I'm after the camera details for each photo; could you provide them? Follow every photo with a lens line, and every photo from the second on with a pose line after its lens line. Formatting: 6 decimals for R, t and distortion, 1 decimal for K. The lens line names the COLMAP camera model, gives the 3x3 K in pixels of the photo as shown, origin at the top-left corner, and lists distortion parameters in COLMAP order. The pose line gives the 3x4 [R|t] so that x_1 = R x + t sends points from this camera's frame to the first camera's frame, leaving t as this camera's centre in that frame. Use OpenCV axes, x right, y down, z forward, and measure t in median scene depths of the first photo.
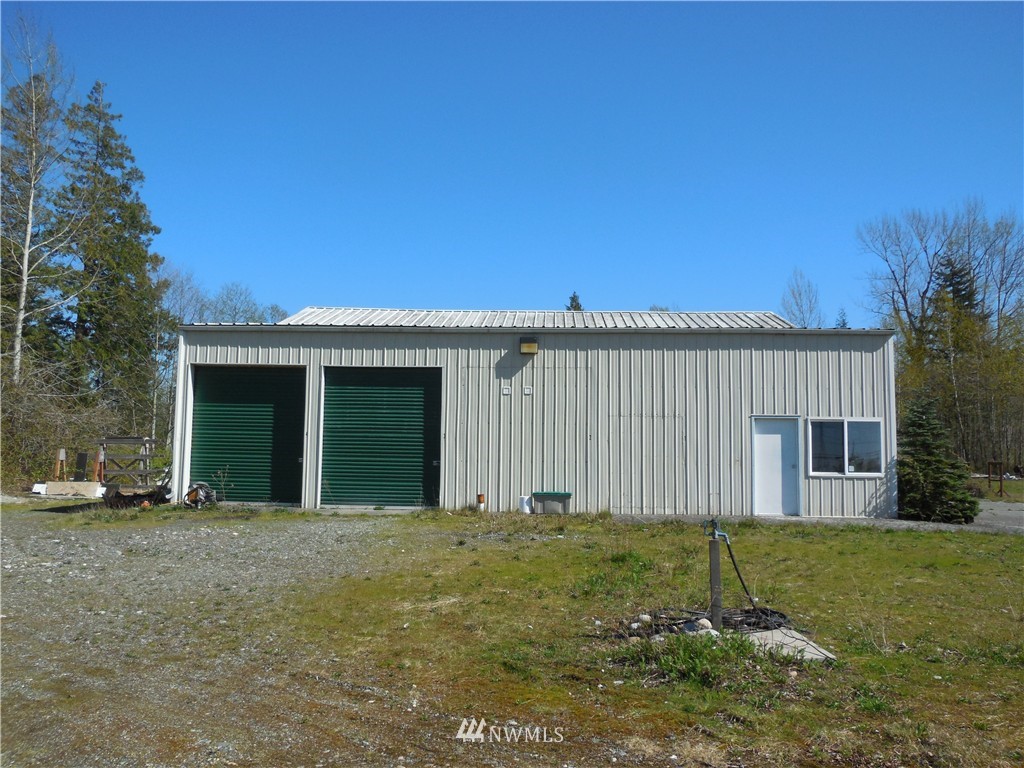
lens RADIAL K [[880.3, 0, 516.1], [0, 880.3, 381.9], [0, 0, 1]] dist [-0.074810, -0.002552]
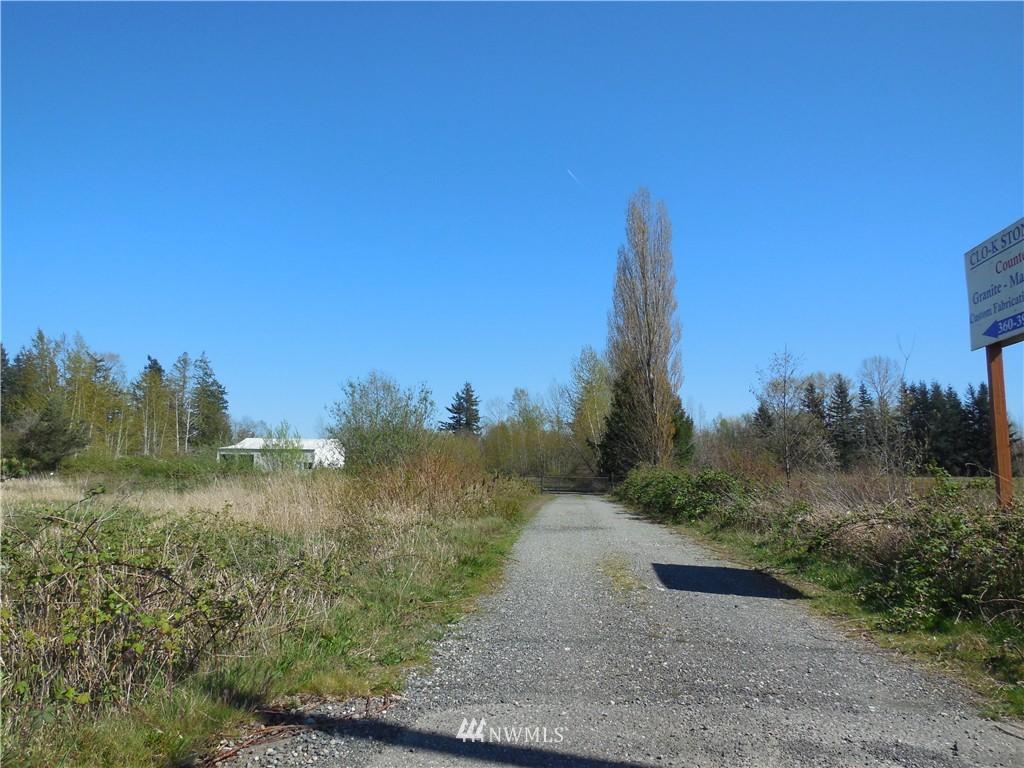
lens RADIAL K [[782.9, 0, 513.3], [0, 782.9, 386.2], [0, 0, 1]] dist [-0.008159, 0.016454]
pose [[0.997590, -0.011518, -0.068429, 2.496882], [0.008735, 0.999128, -0.040835, -0.300280], [0.068839, 0.040139, 0.996820, -5.285854]]
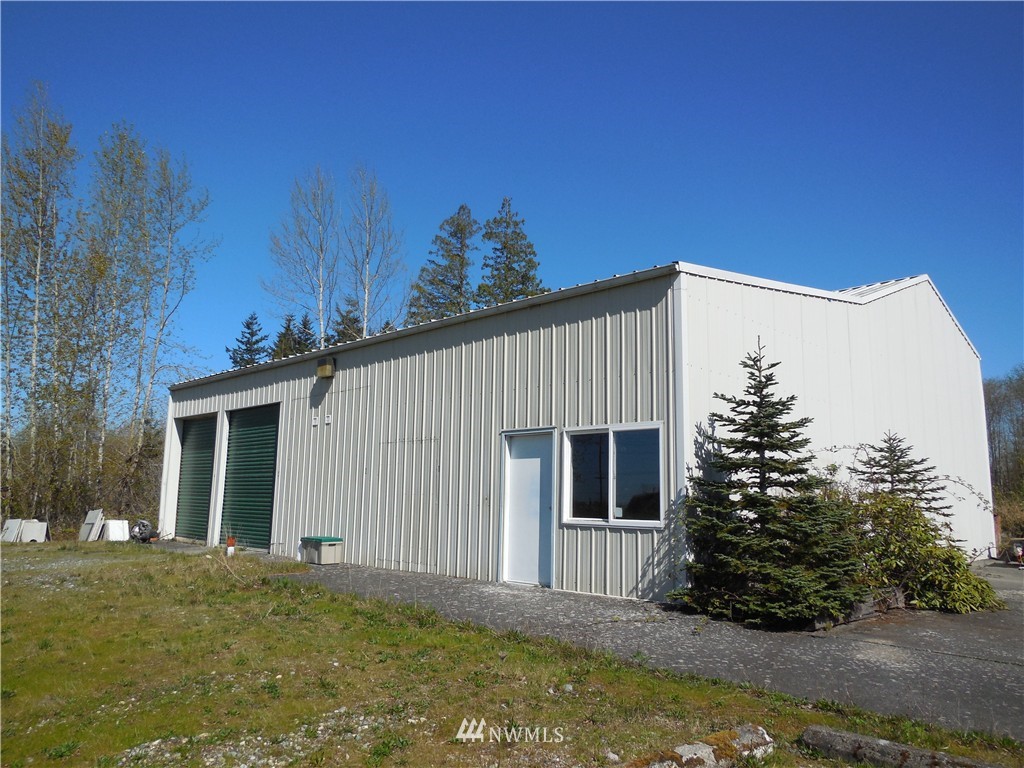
lens RADIAL K [[782.9, 0, 506.1], [0, 782.9, 375.0], [0, 0, 1]] dist [-0.008159, 0.016454]
pose [[0.740743, -0.111743, -0.662430, 0.682614], [0.055135, 0.992855, -0.105828, 0.059714], [0.669522, 0.041869, 0.741611, 0.554786]]
